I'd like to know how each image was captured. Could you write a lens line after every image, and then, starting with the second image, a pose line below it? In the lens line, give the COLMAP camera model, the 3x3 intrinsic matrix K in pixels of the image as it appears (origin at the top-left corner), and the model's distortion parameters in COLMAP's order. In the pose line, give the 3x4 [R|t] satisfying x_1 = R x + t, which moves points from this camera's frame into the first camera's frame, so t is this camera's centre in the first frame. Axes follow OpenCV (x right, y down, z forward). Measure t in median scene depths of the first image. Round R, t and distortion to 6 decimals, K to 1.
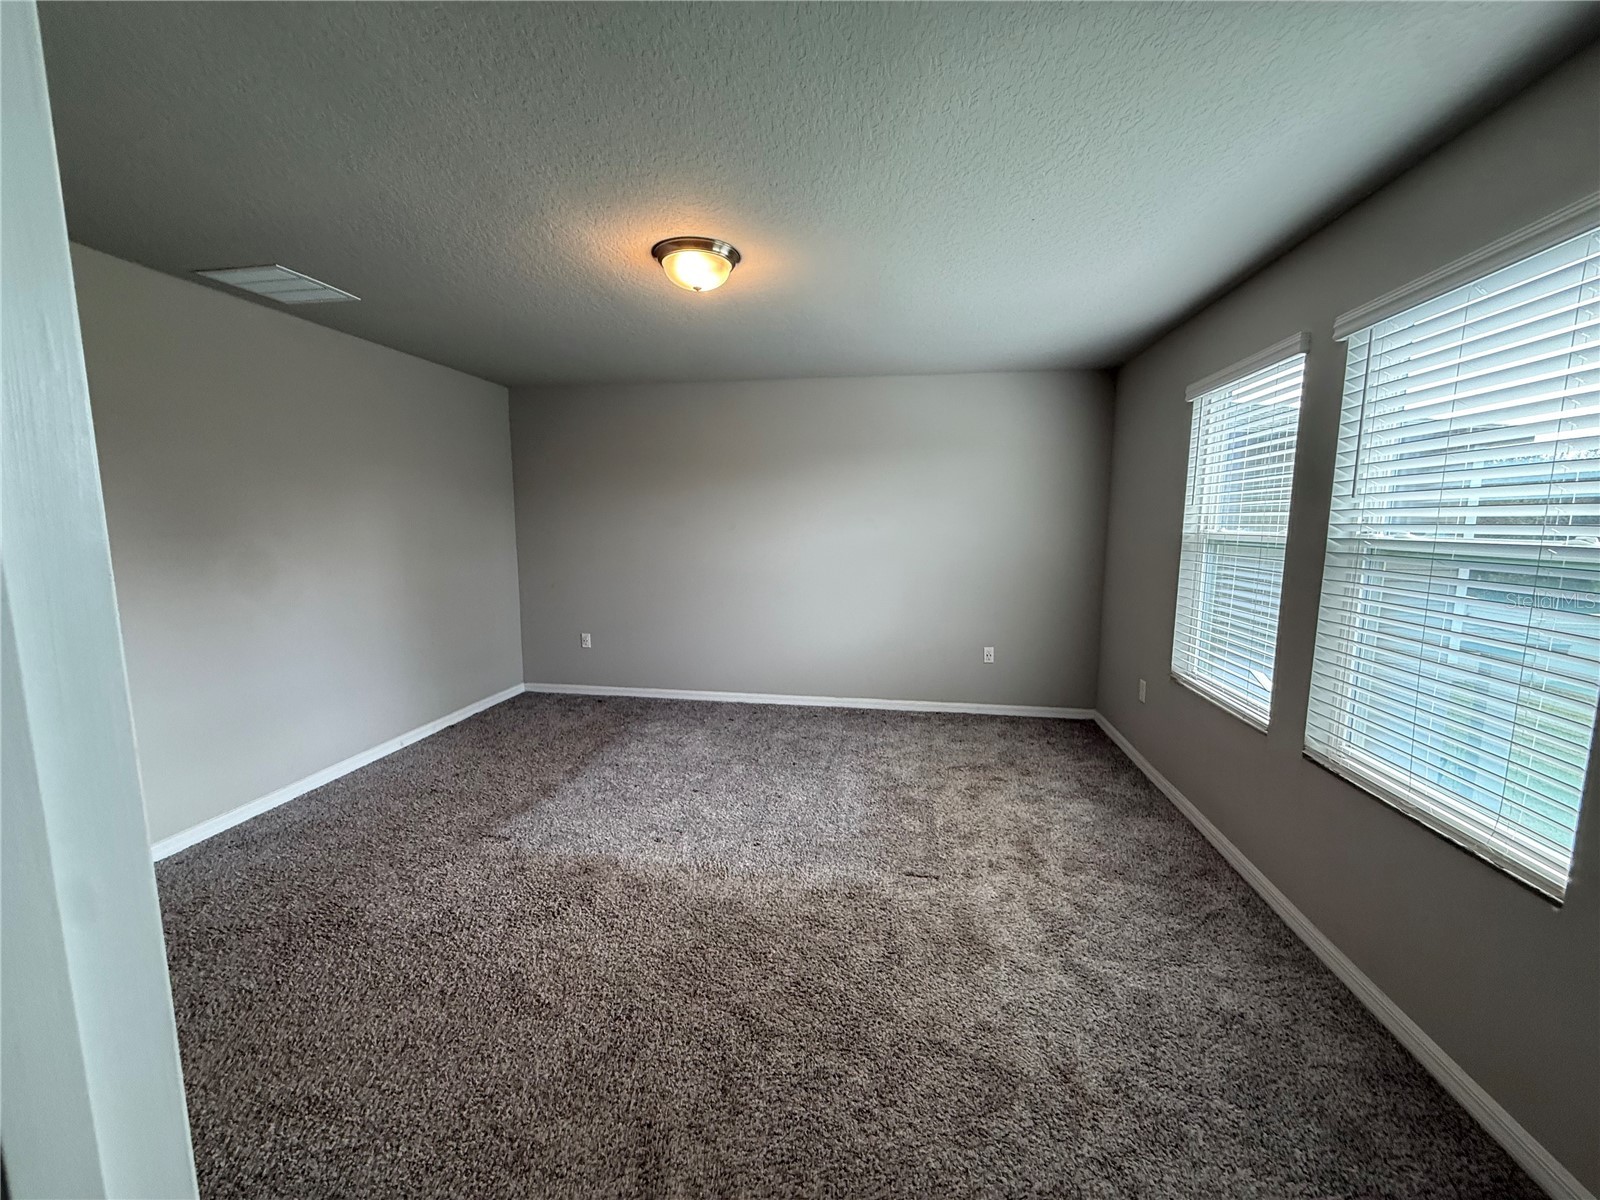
lens RADIAL K [[639.7, 0, 798.8], [0, 639.7, 614.5], [0, 0, 1]] dist [-0.001692, 0.000854]
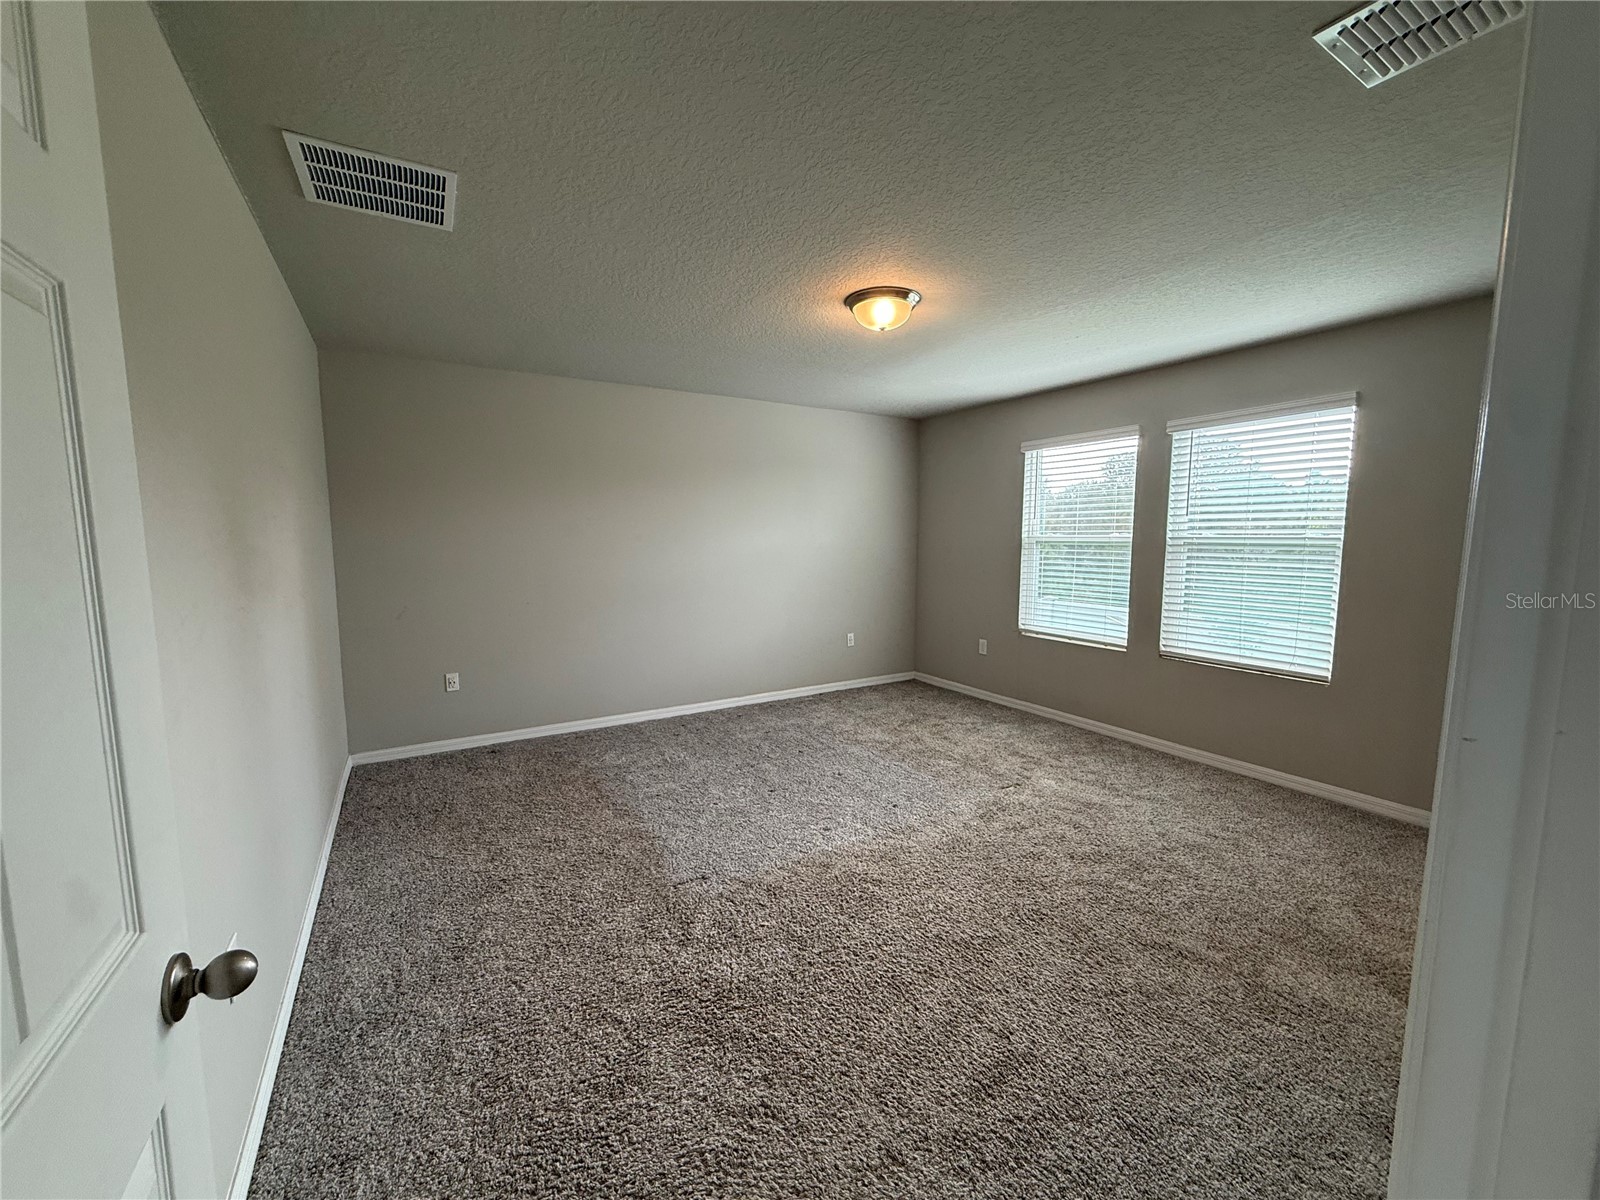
lens RADIAL K [[639.7, 0, 807.9], [0, 639.7, 595.8], [0, 0, 1]] dist [-0.001692, 0.000854]
pose [[0.763289, -0.070307, 0.642220, -0.734883], [0.100405, 0.994892, -0.010417, -0.020563], [-0.638207, 0.072433, 0.766450, 0.143010]]
